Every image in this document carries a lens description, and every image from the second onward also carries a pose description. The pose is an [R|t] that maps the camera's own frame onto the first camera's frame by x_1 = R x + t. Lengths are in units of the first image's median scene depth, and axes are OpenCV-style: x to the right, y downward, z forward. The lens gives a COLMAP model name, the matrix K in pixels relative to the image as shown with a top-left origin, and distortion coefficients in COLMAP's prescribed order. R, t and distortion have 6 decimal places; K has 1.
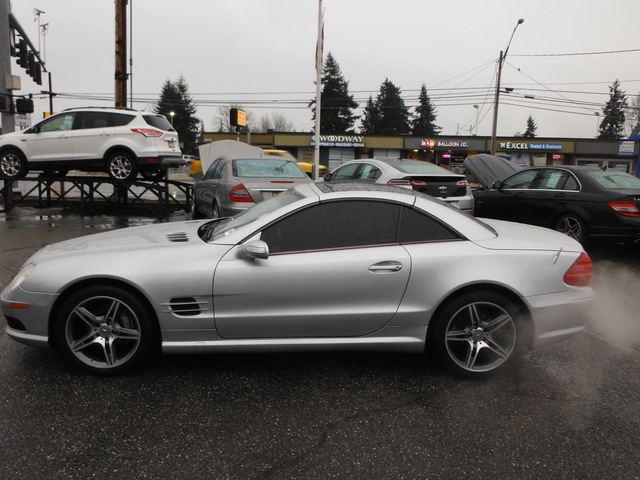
lens RADIAL K [[525.9, 0, 320.0], [0, 525.9, 240.0], [0, 0, 1]] dist [0.003316, 0.007522]
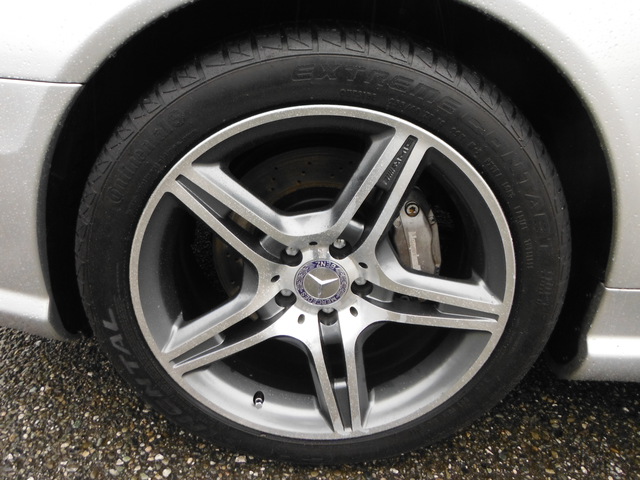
lens RADIAL K [[528.8, 0, 320.0], [0, 528.8, 240.0], [0, 0, 1]] dist [0.001410, 0.013545]
pose [[0.997867, 0.034819, -0.055223, -0.266214], [-0.014999, 0.945546, 0.325143, 0.060933], [0.063537, -0.323621, 0.944051, 0.543884]]
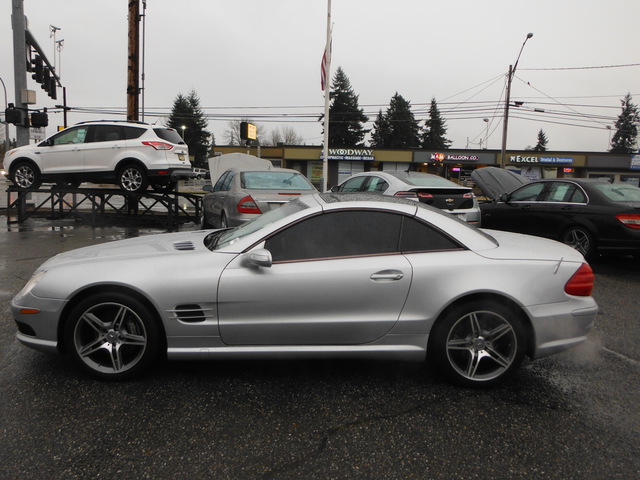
lens RADIAL K [[528.8, 0, 320.0], [0, 528.8, 240.0], [0, 0, 1]] dist [0.001410, 0.013545]
pose [[0.999780, 0.004002, -0.020567, 0.010865], [-0.004544, 0.999642, -0.026377, 0.006583], [0.020454, 0.026465, 0.999440, -0.017116]]
